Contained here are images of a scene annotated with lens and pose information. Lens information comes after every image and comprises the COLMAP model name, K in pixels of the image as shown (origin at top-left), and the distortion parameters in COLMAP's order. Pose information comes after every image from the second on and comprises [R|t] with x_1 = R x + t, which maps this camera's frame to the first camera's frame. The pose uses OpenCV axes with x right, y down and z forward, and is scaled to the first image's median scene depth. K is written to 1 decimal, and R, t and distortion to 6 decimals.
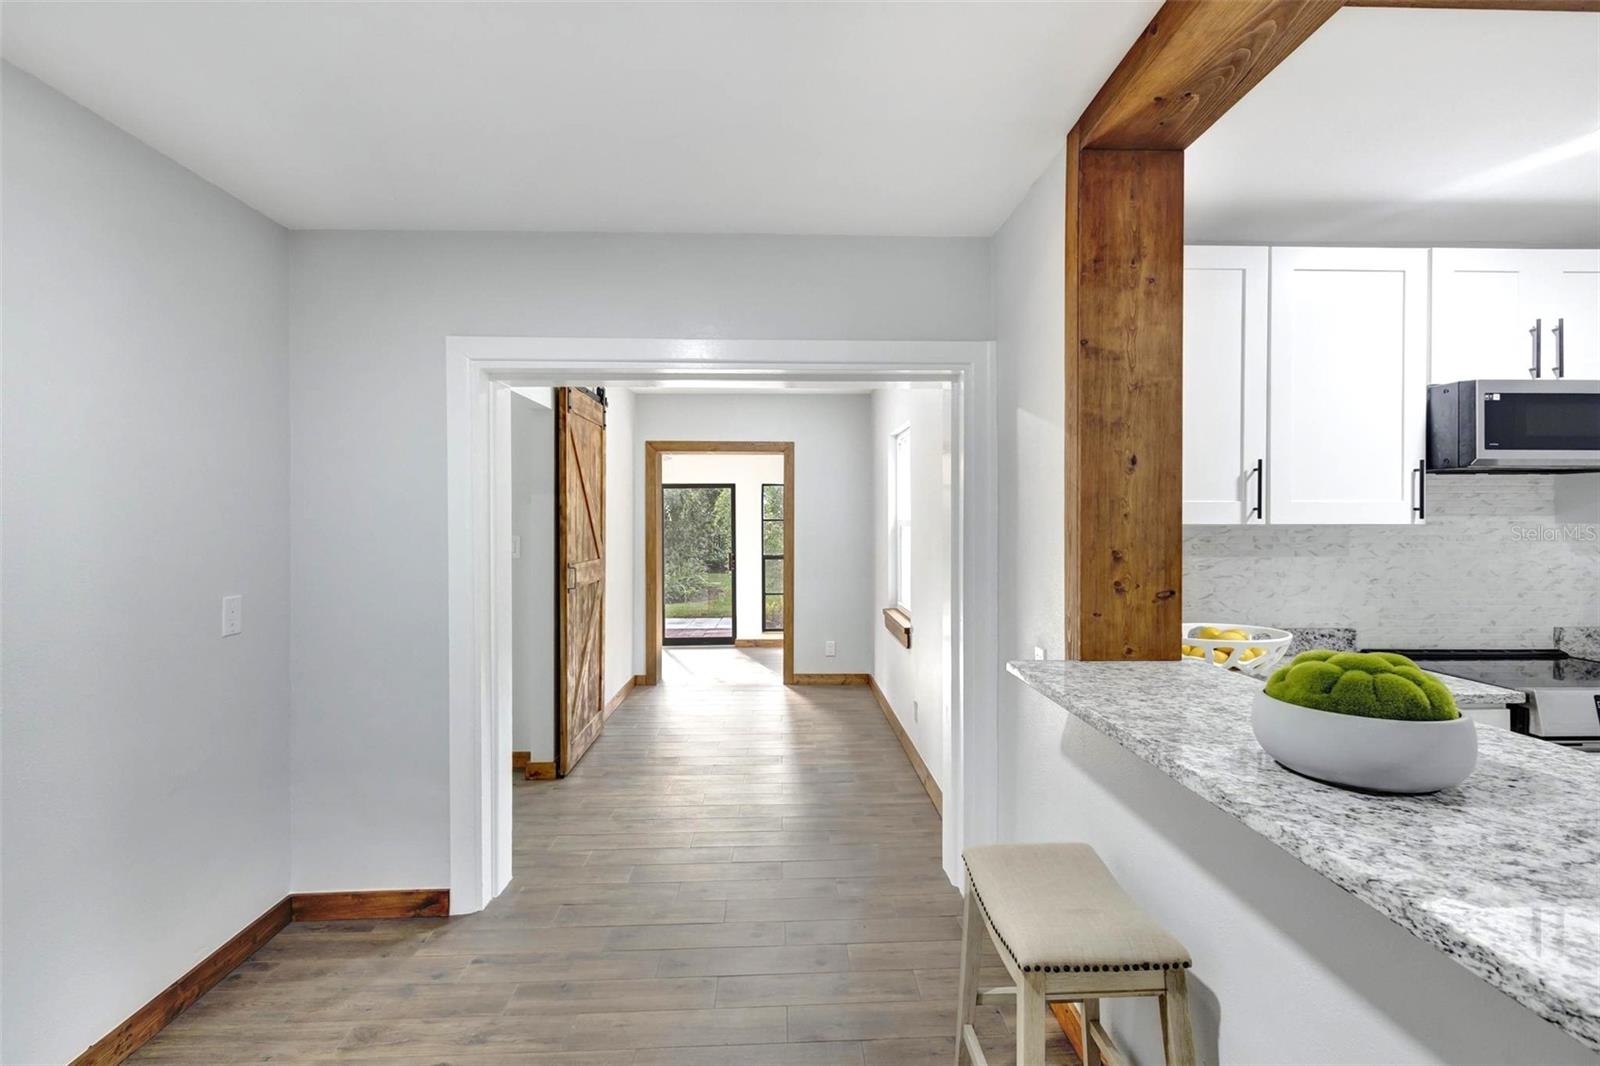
lens RADIAL K [[739.4, 0, 800.3], [0, 739.4, 524.1], [0, 0, 1]] dist [0.013065, -0.003987]
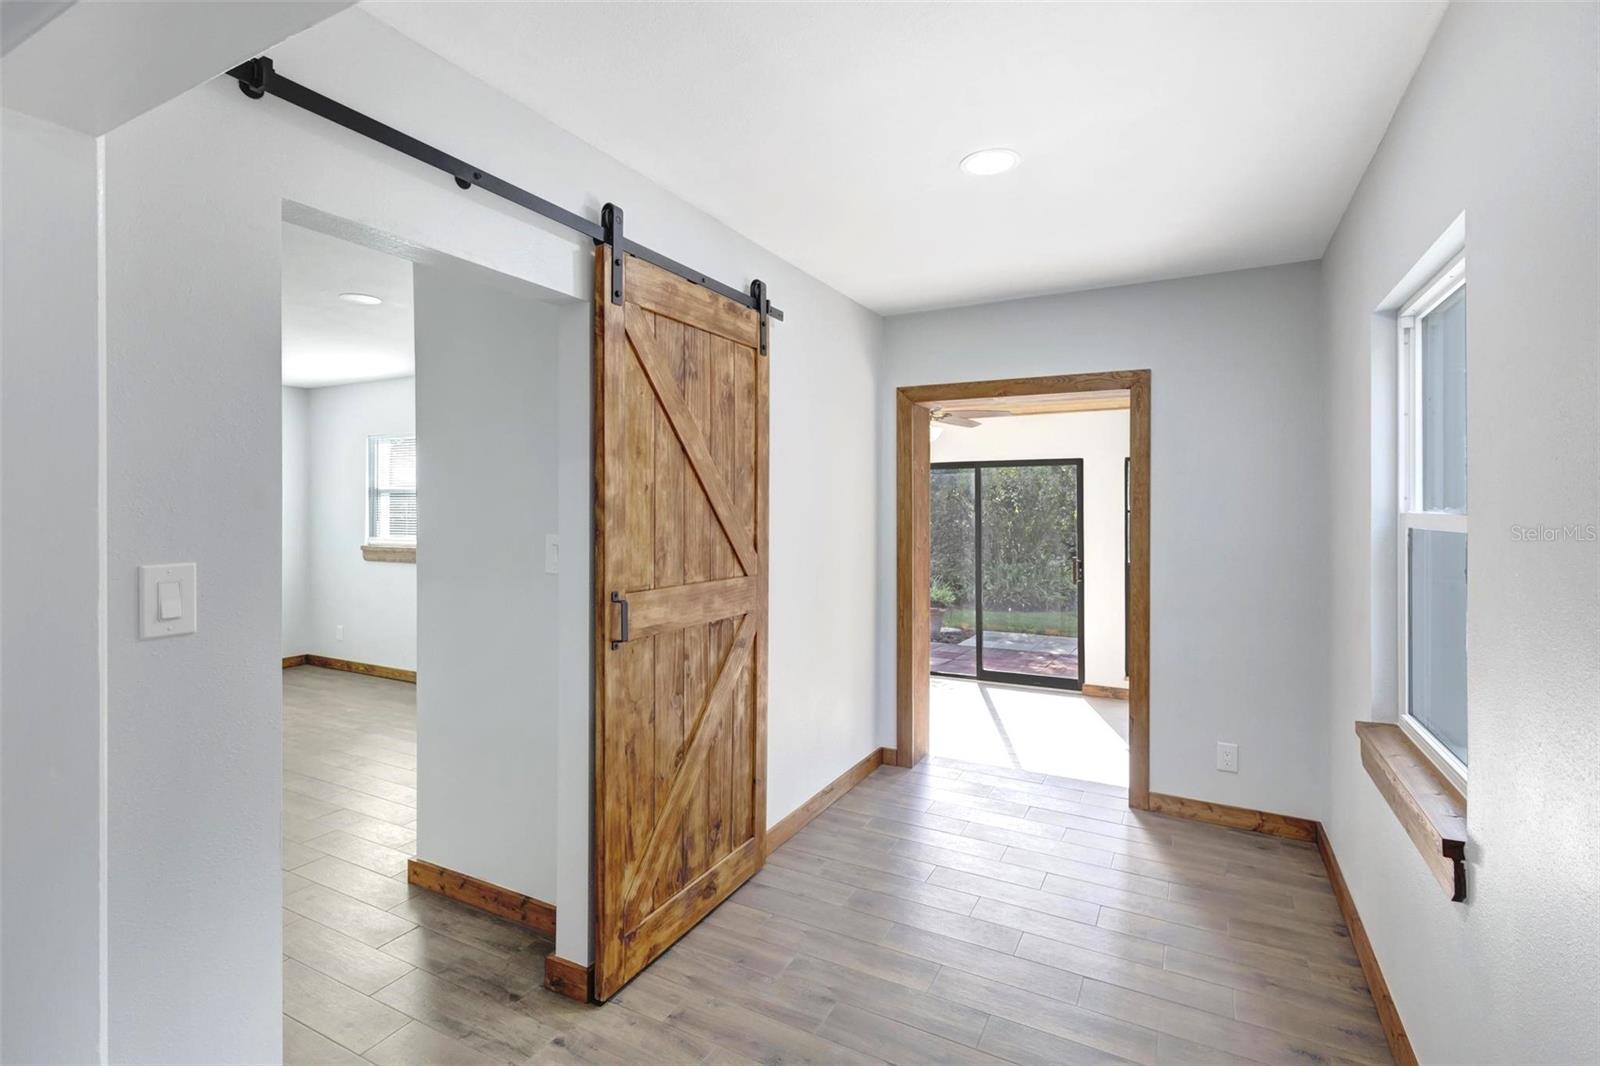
lens RADIAL K [[739.4, 0, 801.7], [0, 739.4, 507.6], [0, 0, 1]] dist [0.013065, -0.003987]
pose [[0.868785, -0.000444, -0.495190, 0.091064], [-0.004634, 0.999949, -0.009026, -0.003335], [0.495168, 0.010137, 0.868738, 0.904125]]
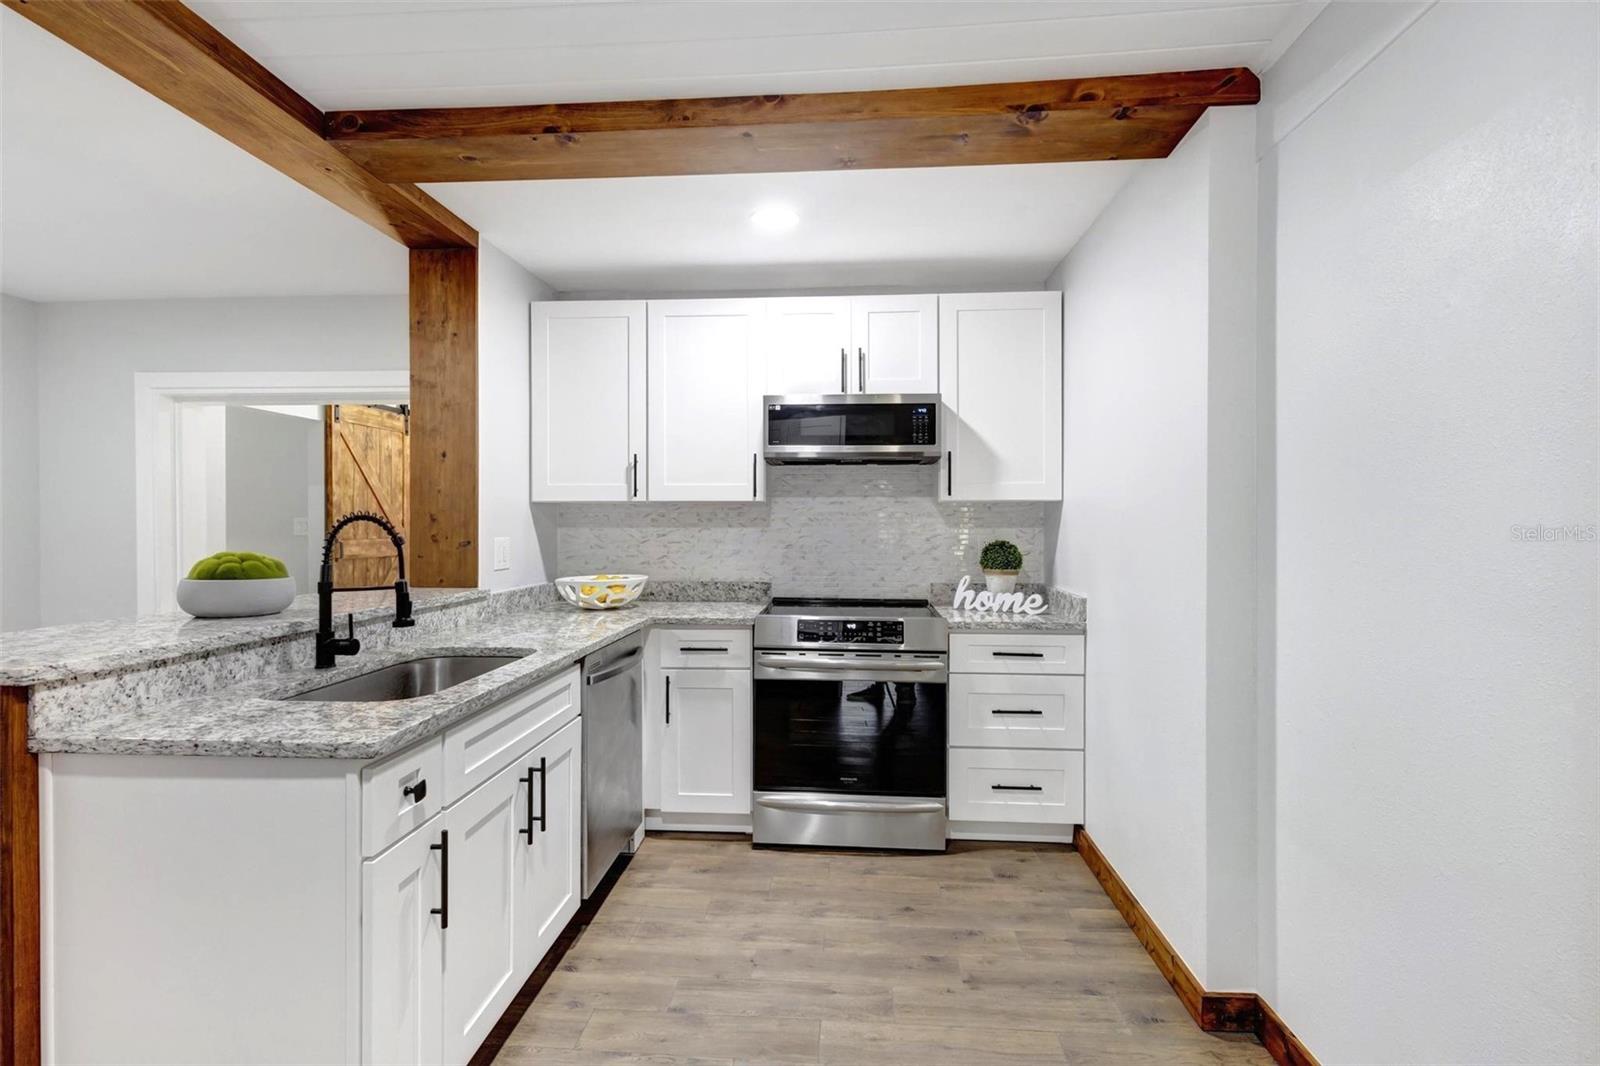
lens RADIAL K [[739.4, 0, 802.7], [0, 739.4, 525.0], [0, 0, 1]] dist [0.013065, -0.003987]
pose [[0.994755, 0.002872, -0.102243, 0.924644], [-0.002883, 0.999996, 0.000044, 0.038437], [0.102243, 0.000251, 0.994759, -0.294633]]
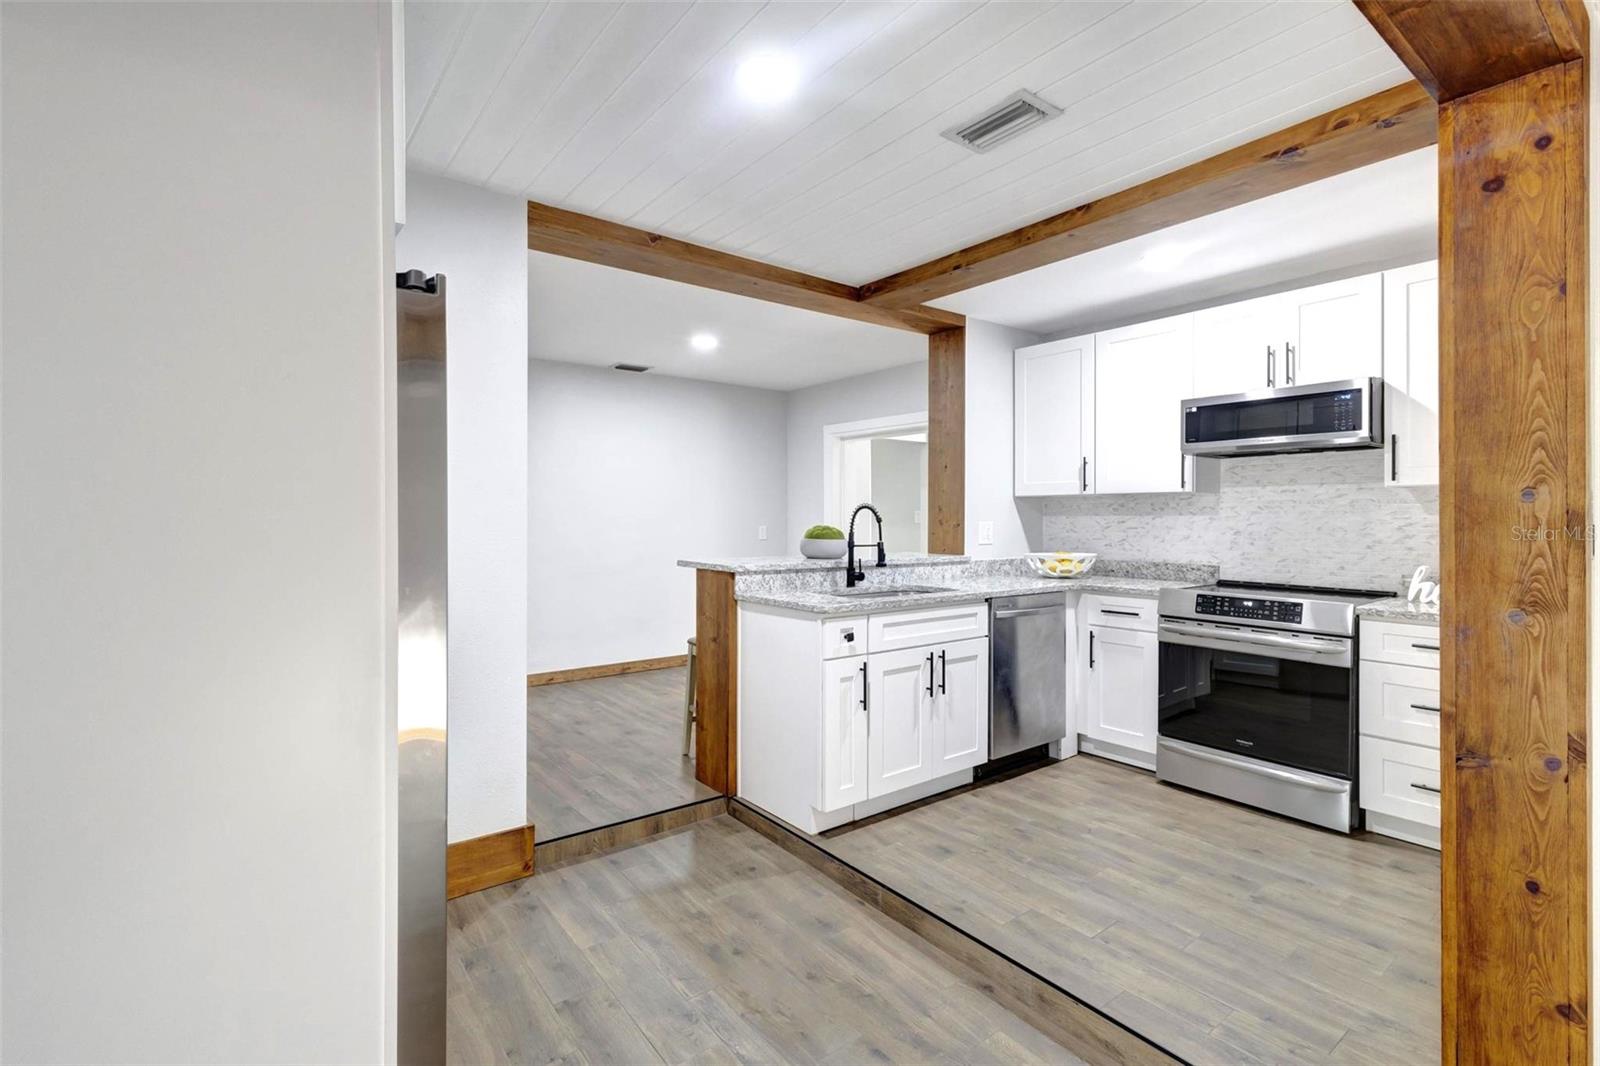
lens RADIAL K [[739.4, 0, 800.6], [0, 739.4, 518.6], [0, 0, 1]] dist [0.013065, -0.003987]
pose [[0.586956, 0.004359, -0.809607, 1.415715], [-0.005517, 0.999984, 0.001385, 0.051553], [0.809600, 0.003654, 0.586970, -0.488488]]
